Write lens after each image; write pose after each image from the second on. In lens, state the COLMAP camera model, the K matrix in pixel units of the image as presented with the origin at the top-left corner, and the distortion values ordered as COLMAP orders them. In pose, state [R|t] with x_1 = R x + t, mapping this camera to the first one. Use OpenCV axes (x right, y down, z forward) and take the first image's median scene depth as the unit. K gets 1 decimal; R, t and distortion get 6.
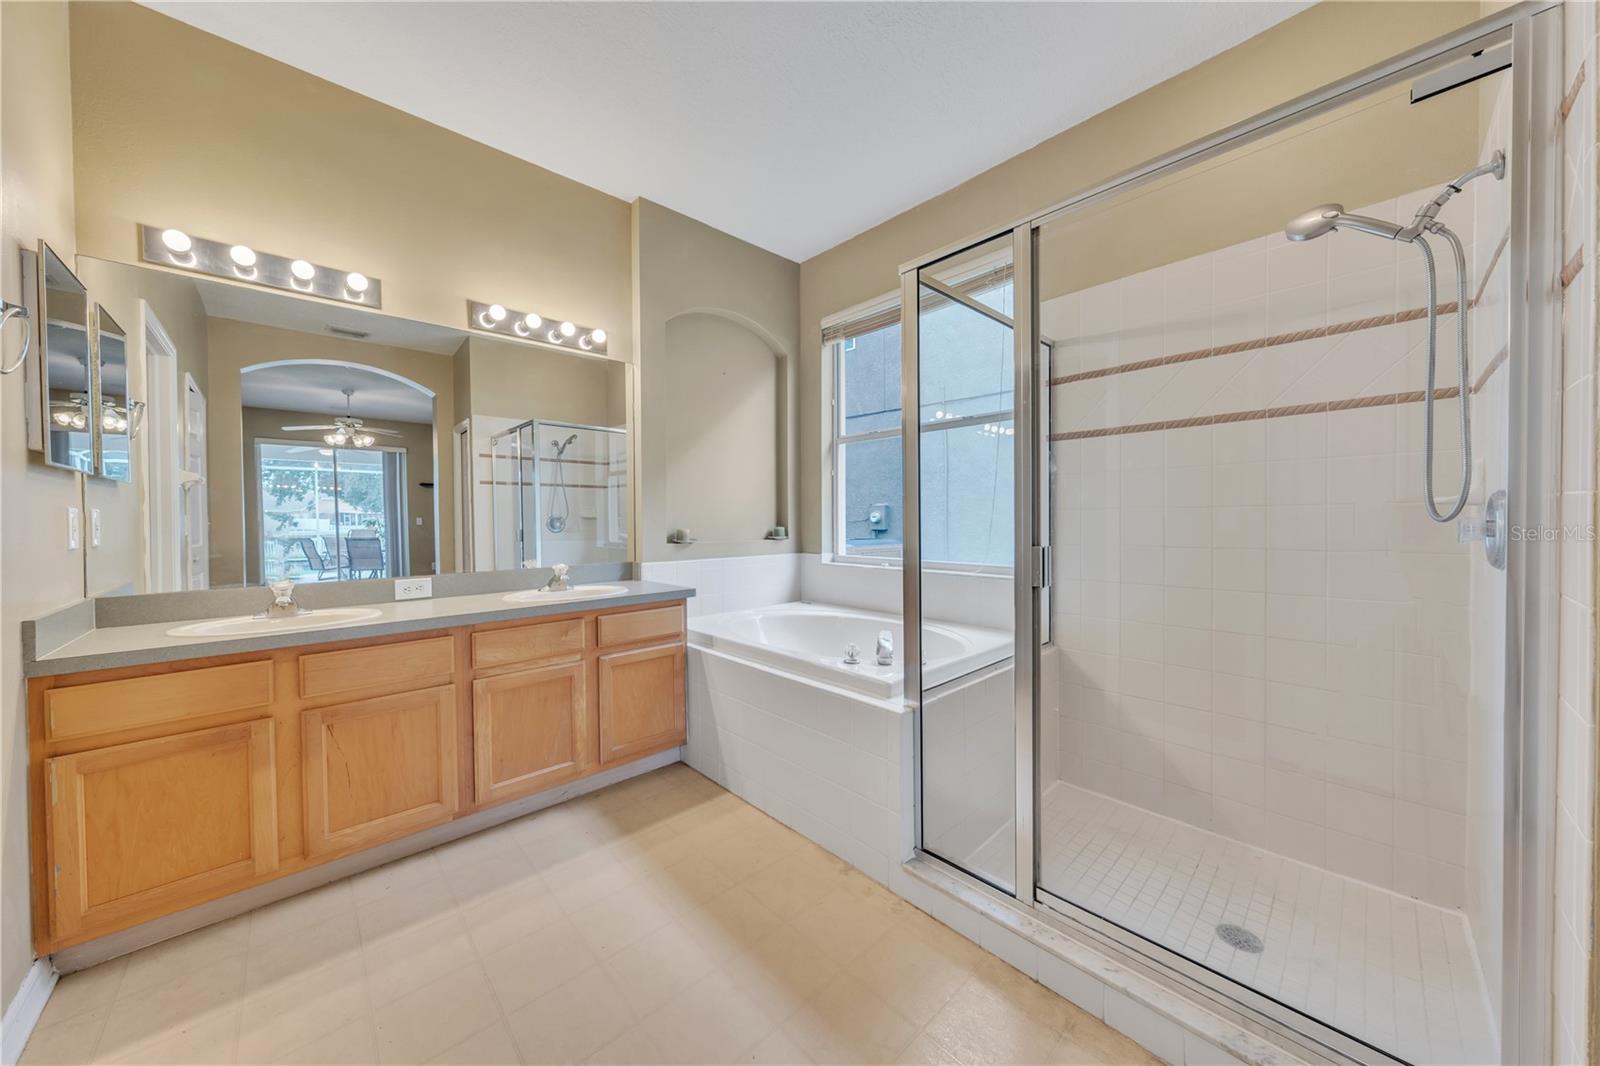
lens RADIAL K [[553.8, 0, 793.3], [0, 553.8, 525.7], [0, 0, 1]] dist [-0.001933, -0.000154]
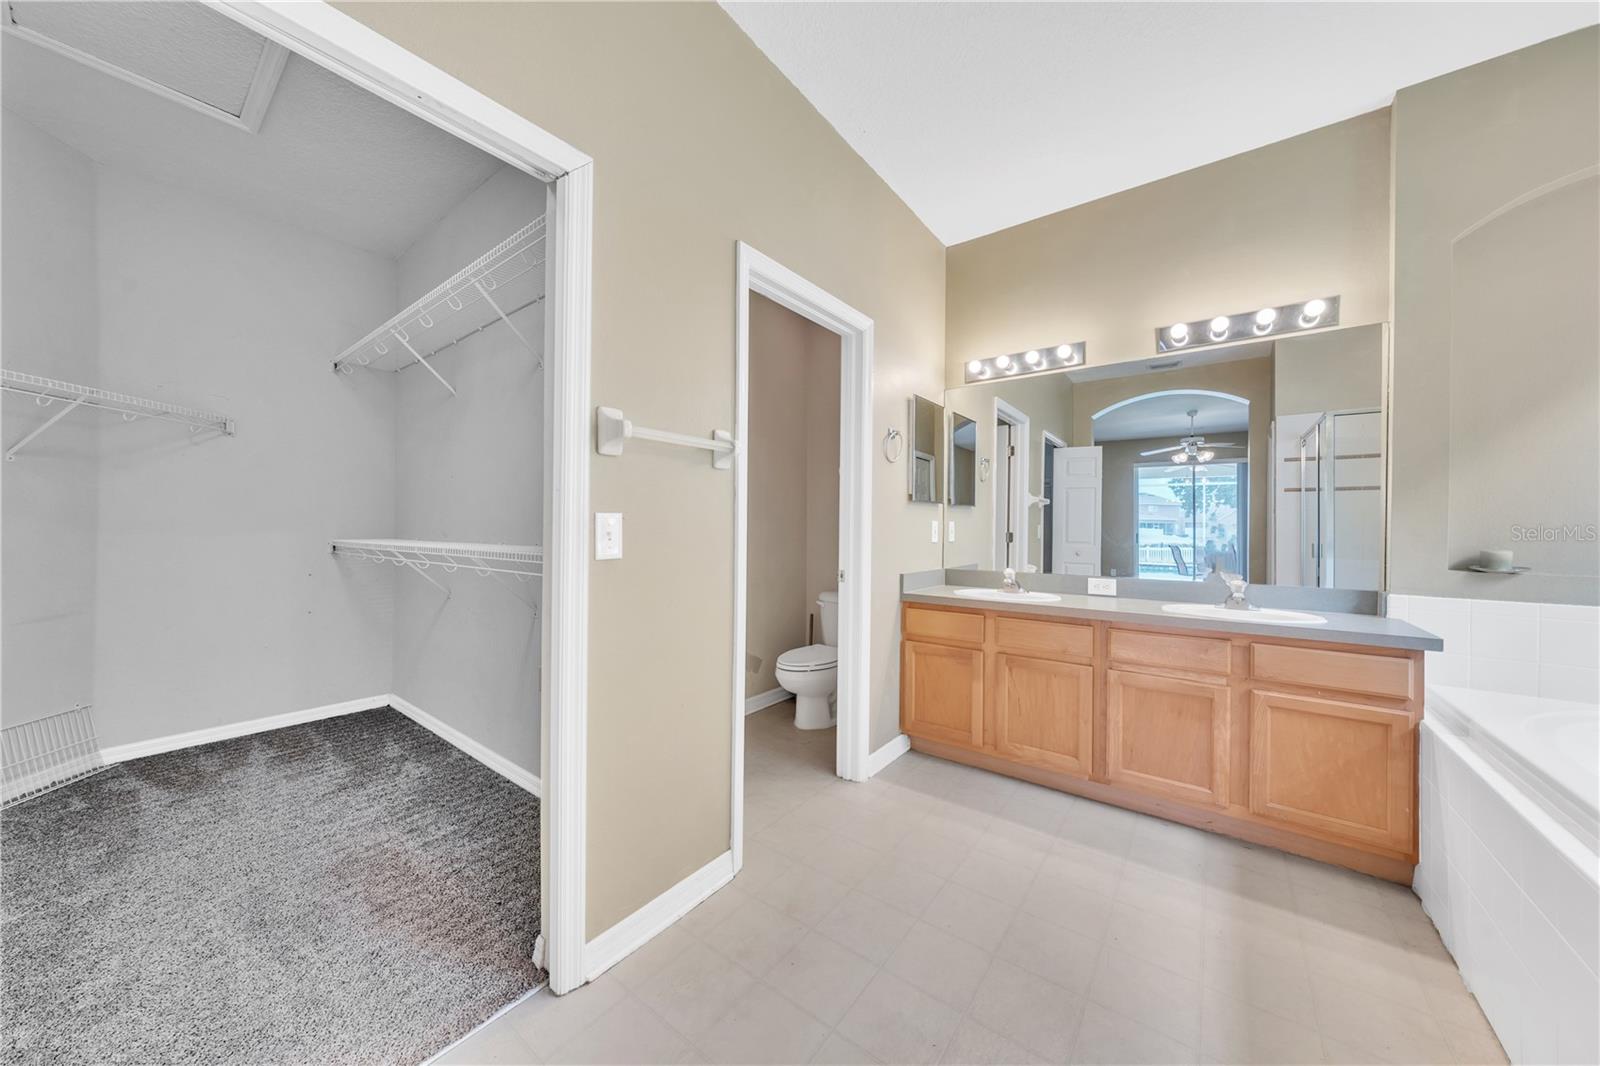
lens RADIAL K [[553.8, 0, 793.3], [0, 553.8, 525.7], [0, 0, 1]] dist [-0.001933, -0.000154]
pose [[0.149725, 0.005684, -0.988711, 0.407023], [-0.024485, 0.999698, 0.002039, -0.005456], [0.988424, 0.023903, 0.149819, 0.149680]]
